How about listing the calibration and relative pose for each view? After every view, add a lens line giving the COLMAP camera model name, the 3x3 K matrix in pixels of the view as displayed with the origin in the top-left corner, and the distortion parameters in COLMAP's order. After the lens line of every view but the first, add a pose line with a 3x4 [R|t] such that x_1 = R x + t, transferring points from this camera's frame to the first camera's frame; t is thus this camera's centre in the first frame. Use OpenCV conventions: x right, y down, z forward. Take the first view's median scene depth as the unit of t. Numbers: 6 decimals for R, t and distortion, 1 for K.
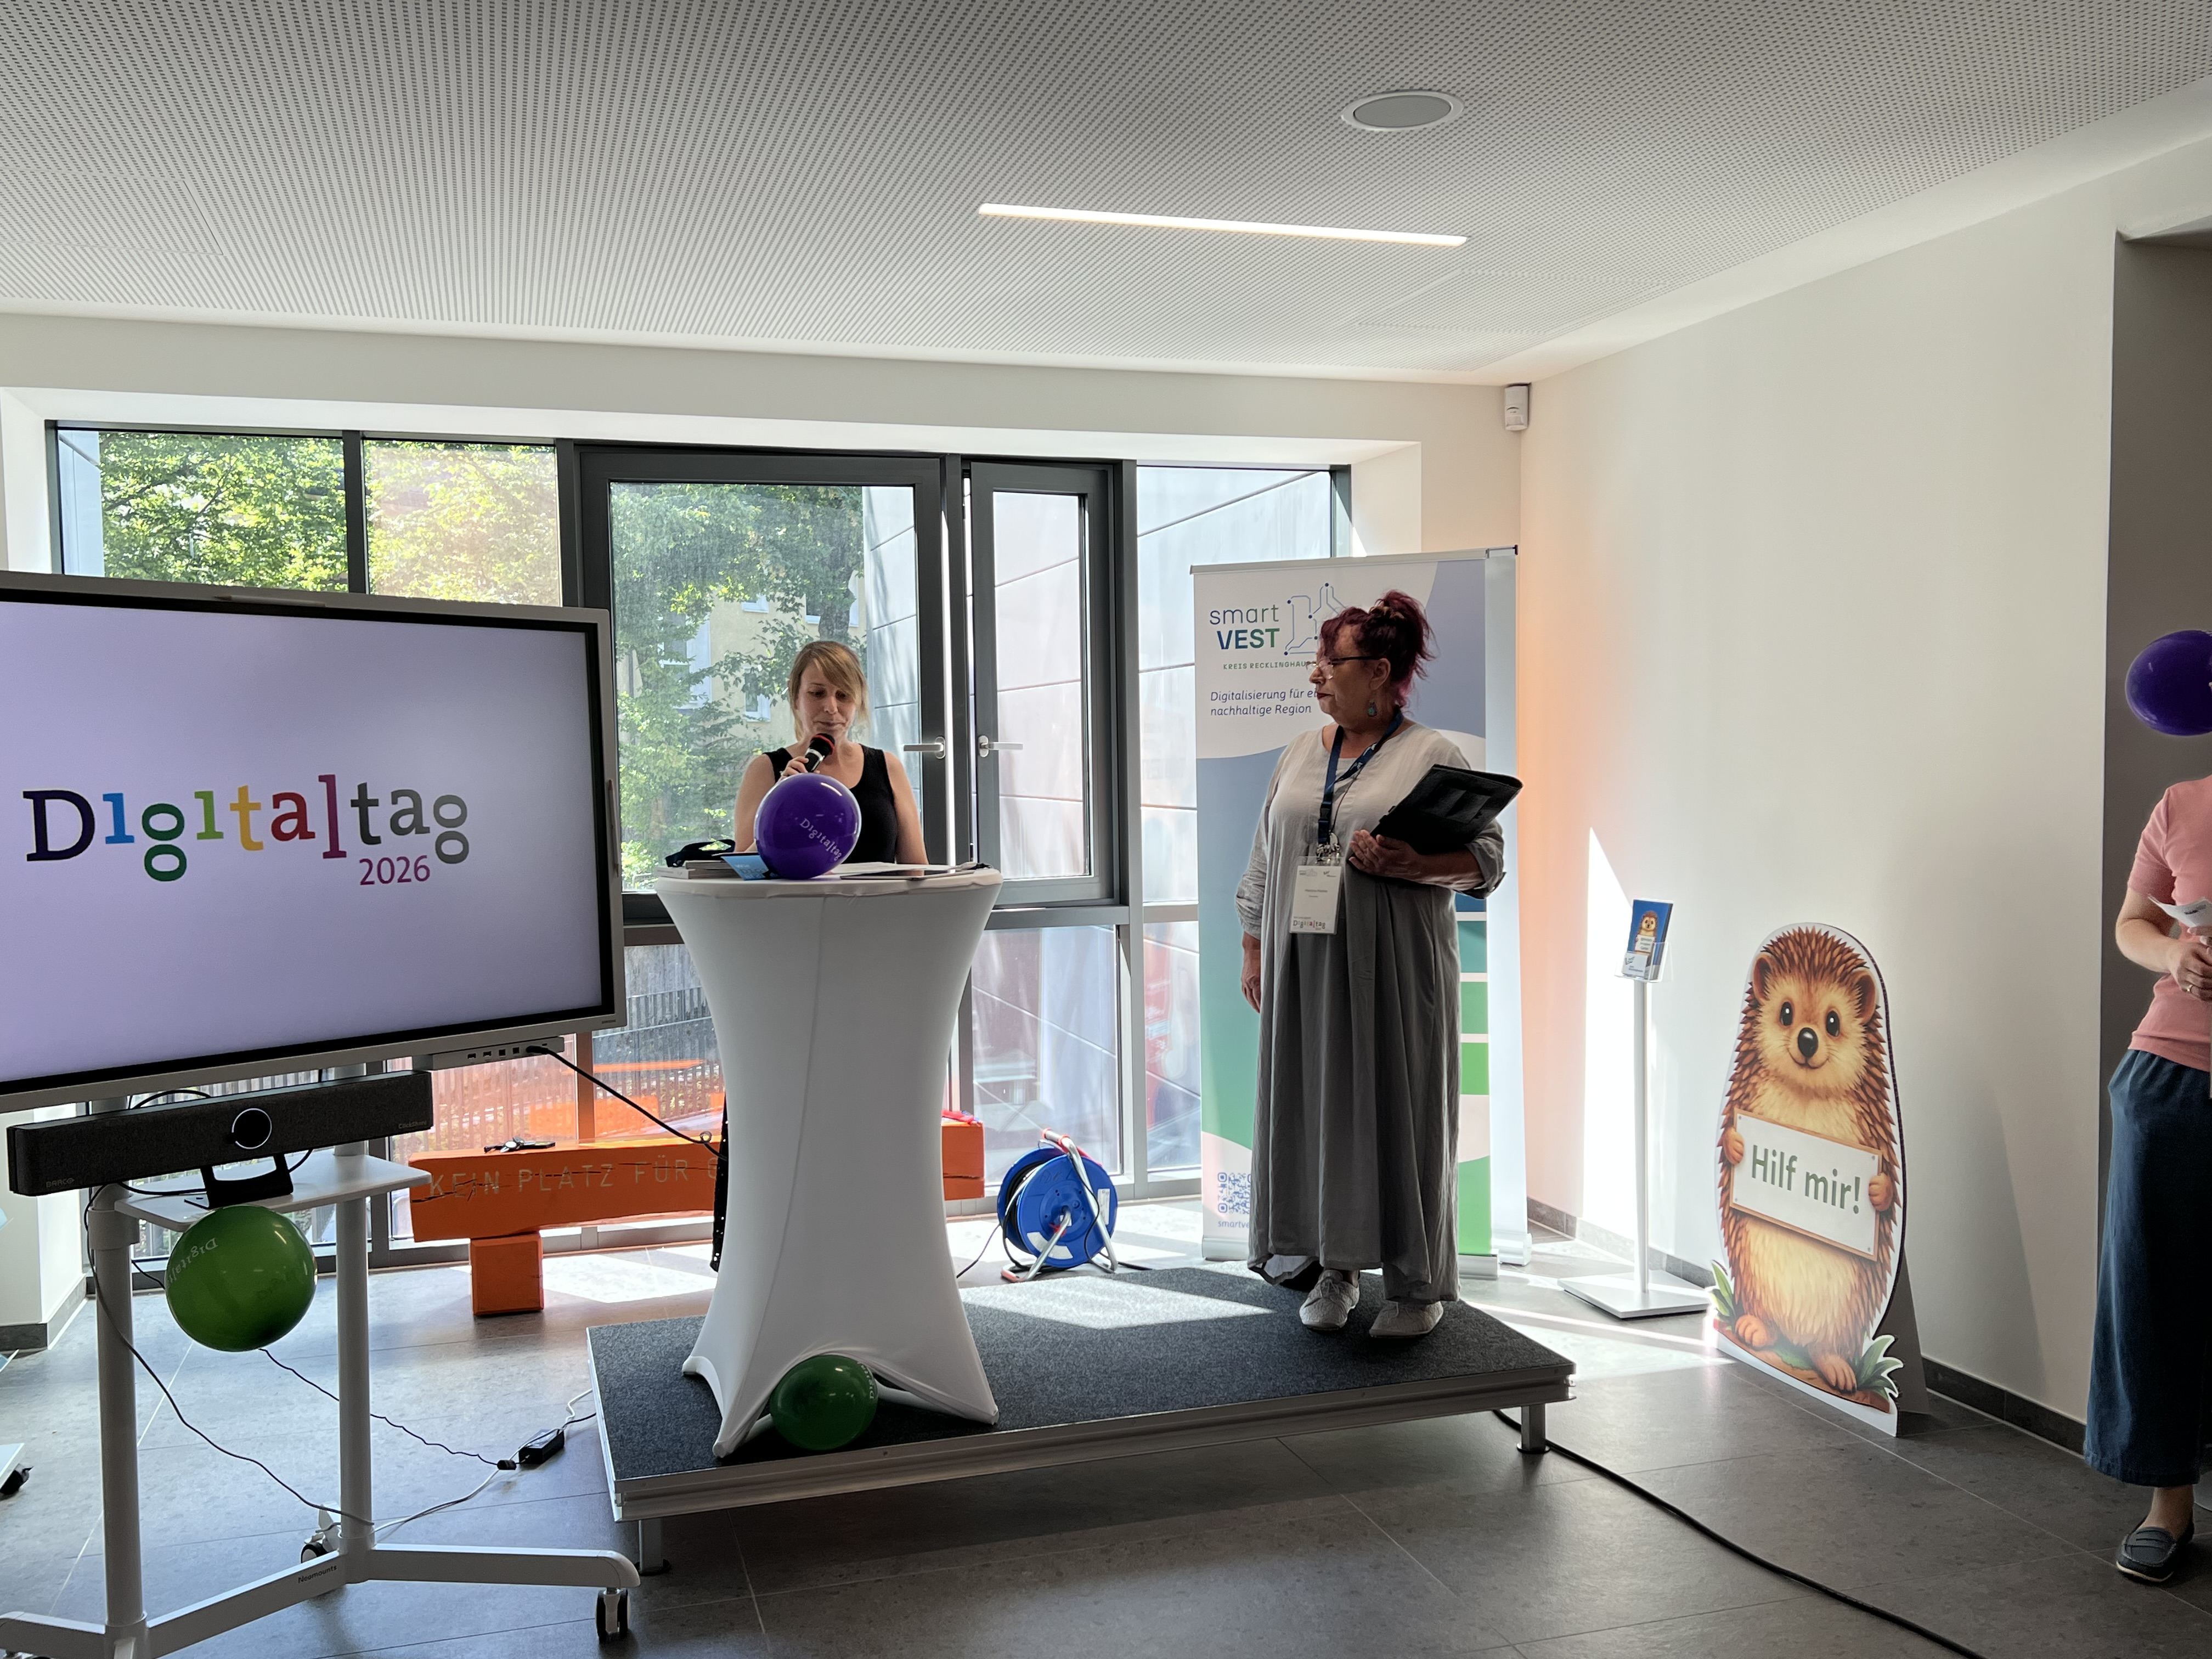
lens RADIAL K [[1932.7, 0, 1107.5], [0, 1932.7, 844.9], [0, 0, 1]] dist [-0.003665, -0.001672]
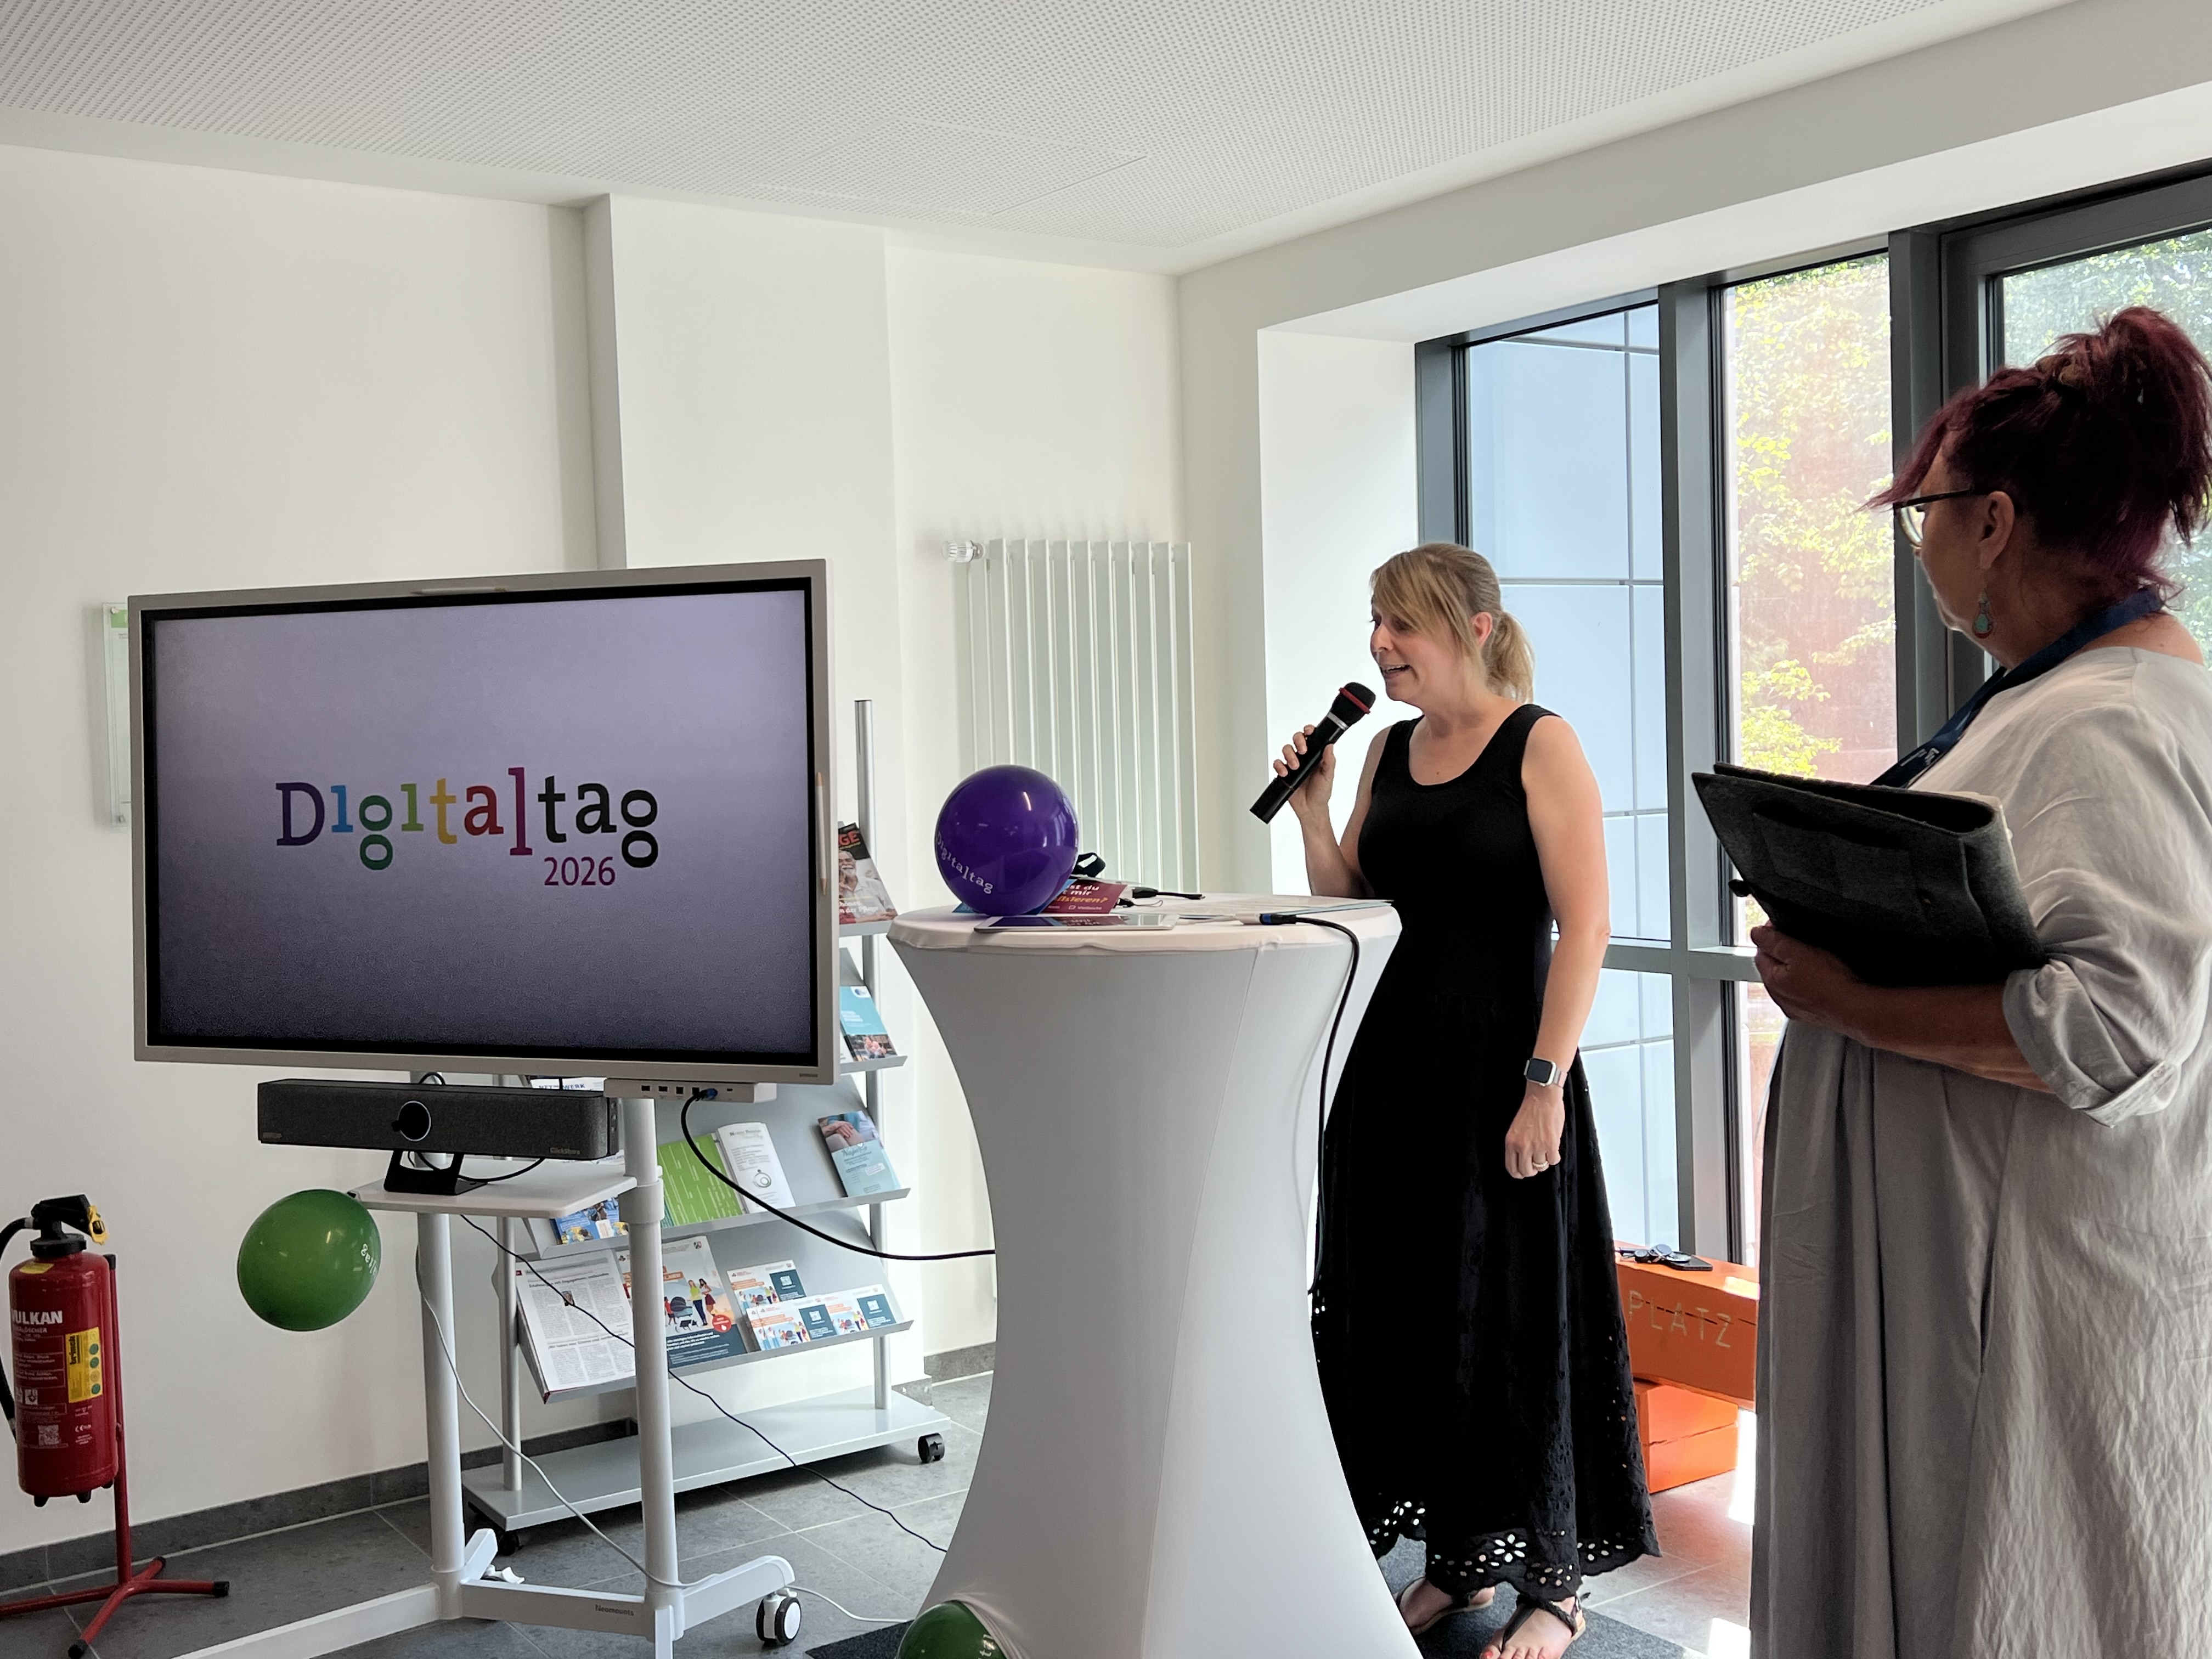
lens RADIAL K [[2293.0, 0, 1105.4], [0, 2293.0, 810.7], [0, 0, 1]] dist [0.008640, 0.000000]
pose [[0.299836, 0.035241, -0.953340, 0.752753], [-0.021835, 0.999309, 0.030073, -0.054720], [0.953741, 0.011799, 0.300398, 0.927983]]
